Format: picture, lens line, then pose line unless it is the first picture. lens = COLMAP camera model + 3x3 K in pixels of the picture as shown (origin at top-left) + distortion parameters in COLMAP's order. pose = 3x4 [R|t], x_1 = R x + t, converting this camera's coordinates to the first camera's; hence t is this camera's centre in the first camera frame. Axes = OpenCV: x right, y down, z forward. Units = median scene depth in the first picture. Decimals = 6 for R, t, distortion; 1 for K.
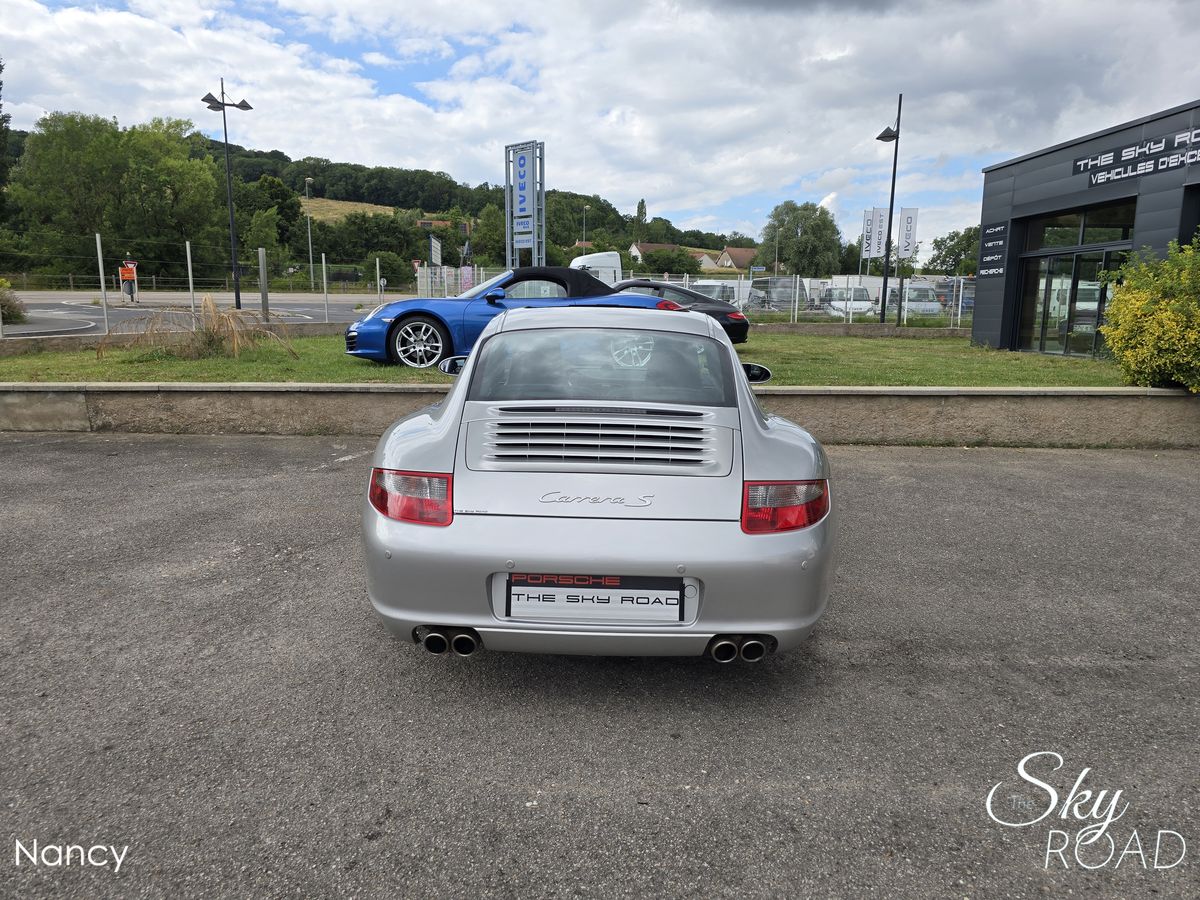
lens RADIAL K [[837.2, 0, 594.7], [0, 837.2, 451.3], [0, 0, 1]] dist [0.046582, -0.040362]
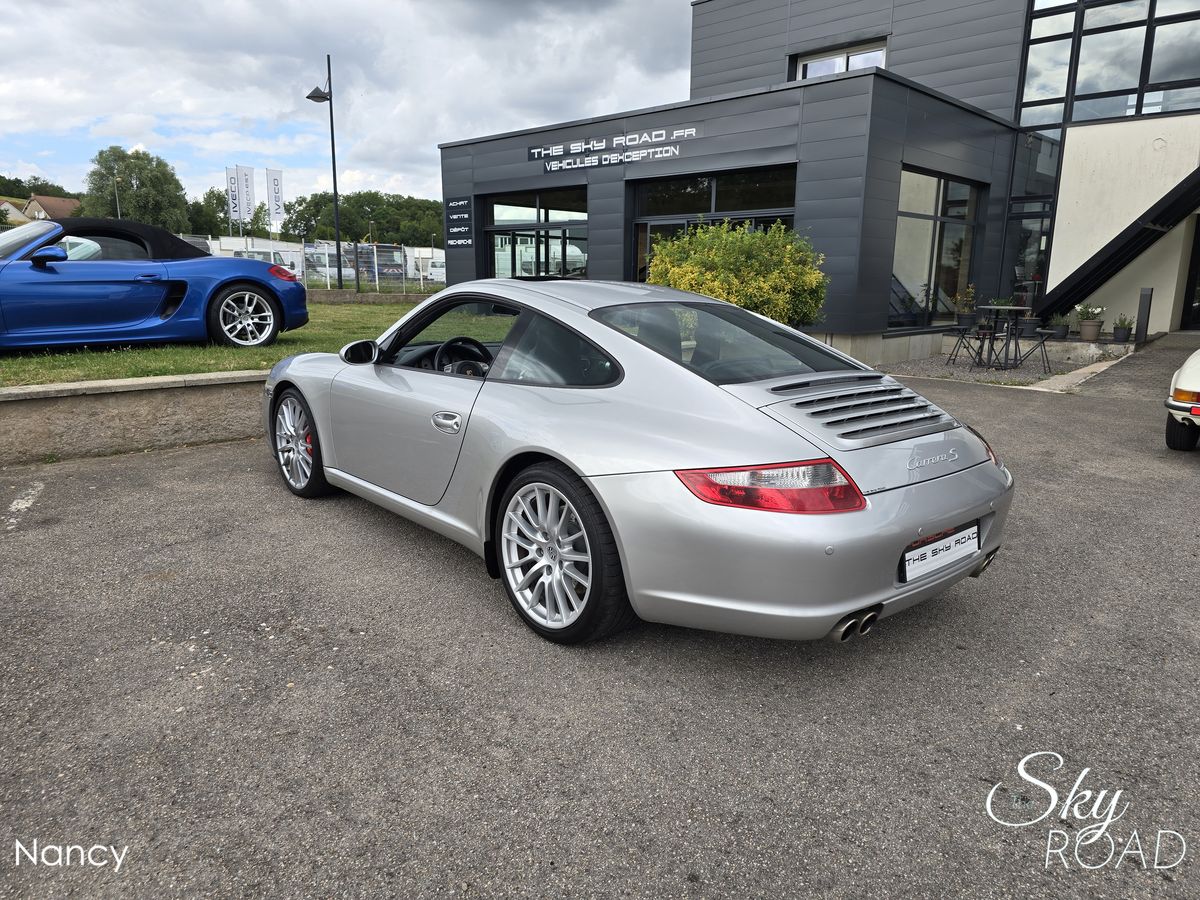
lens RADIAL K [[837.2, 0, 596.0], [0, 837.2, 454.2], [0, 0, 1]] dist [0.046582, -0.040362]
pose [[0.718217, -0.144900, 0.680565, -0.216587], [0.114251, 0.989360, 0.090073, -0.020311], [-0.686376, 0.013063, 0.727130, 0.100189]]
